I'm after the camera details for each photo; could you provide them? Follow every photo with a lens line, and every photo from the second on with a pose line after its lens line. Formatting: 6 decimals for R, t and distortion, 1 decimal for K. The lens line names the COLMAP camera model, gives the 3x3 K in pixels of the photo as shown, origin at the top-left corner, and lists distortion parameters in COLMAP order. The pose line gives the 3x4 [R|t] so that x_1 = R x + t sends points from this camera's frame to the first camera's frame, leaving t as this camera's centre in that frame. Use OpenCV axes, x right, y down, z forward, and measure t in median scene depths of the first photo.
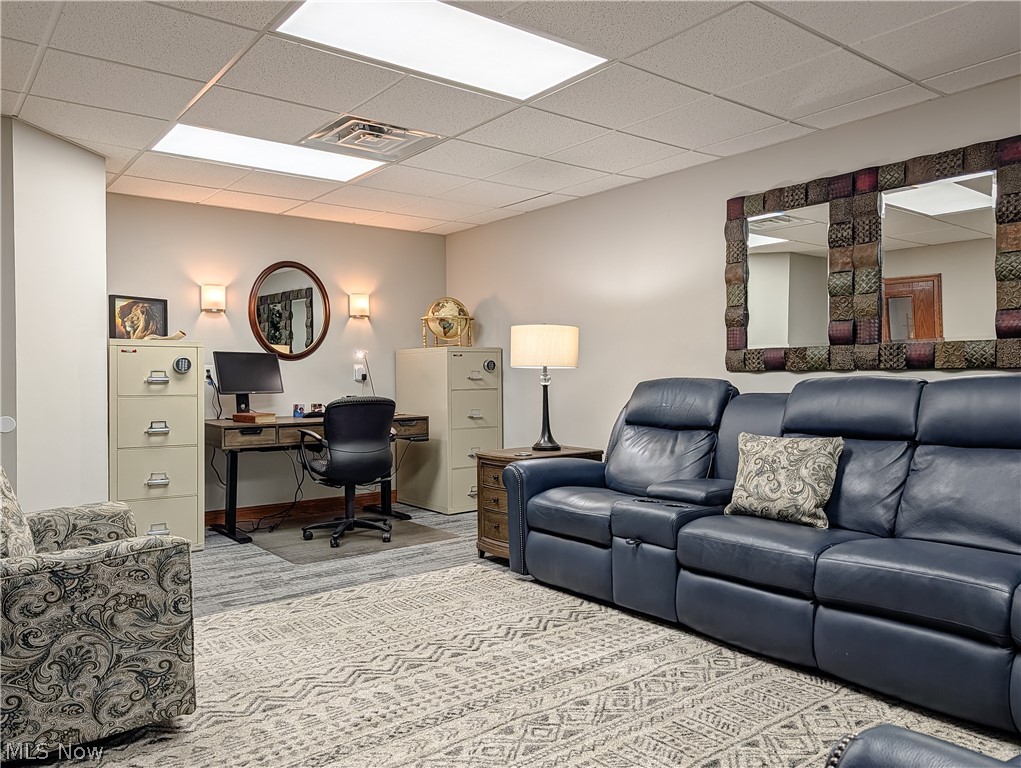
lens RADIAL K [[756.7, 0, 508.5], [0, 756.7, 368.2], [0, 0, 1]] dist [0.004665, 0.001197]
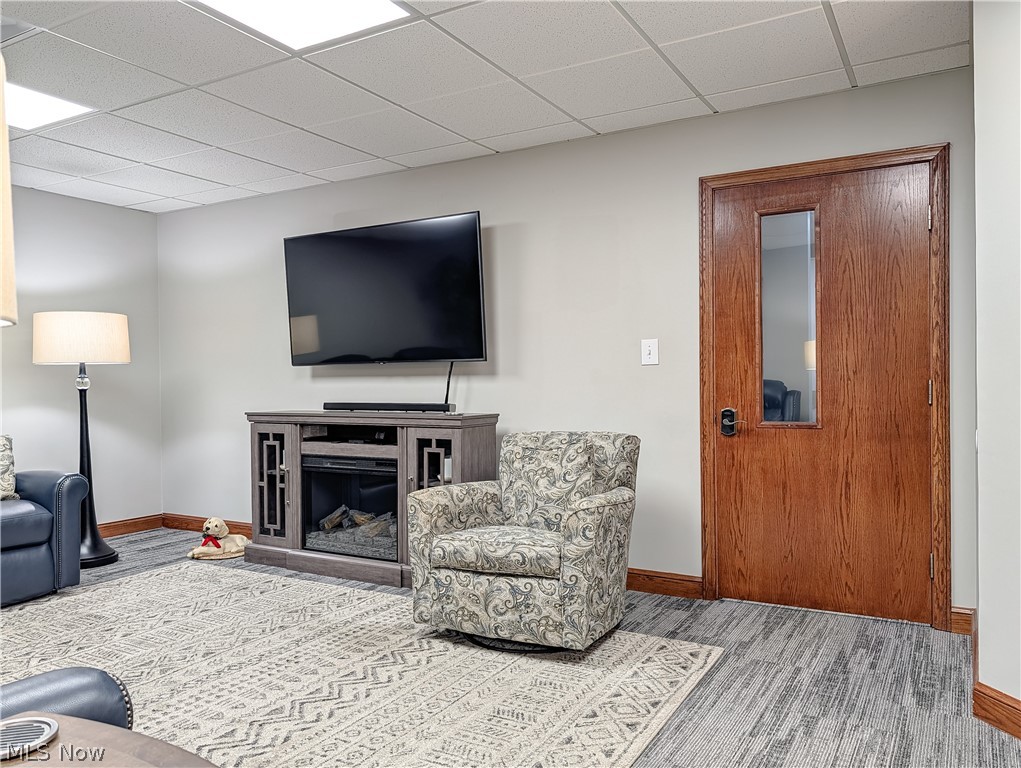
lens RADIAL K [[771.0, 0, 510.5], [0, 771.0, 384.0], [0, 0, 1]] dist [0.002200, -0.043996]
pose [[-0.927802, 0.013695, -0.372821, -0.055268], [0.017313, 0.999830, -0.006359, 0.032598], [0.372671, -0.012354, -0.927881, 2.067037]]
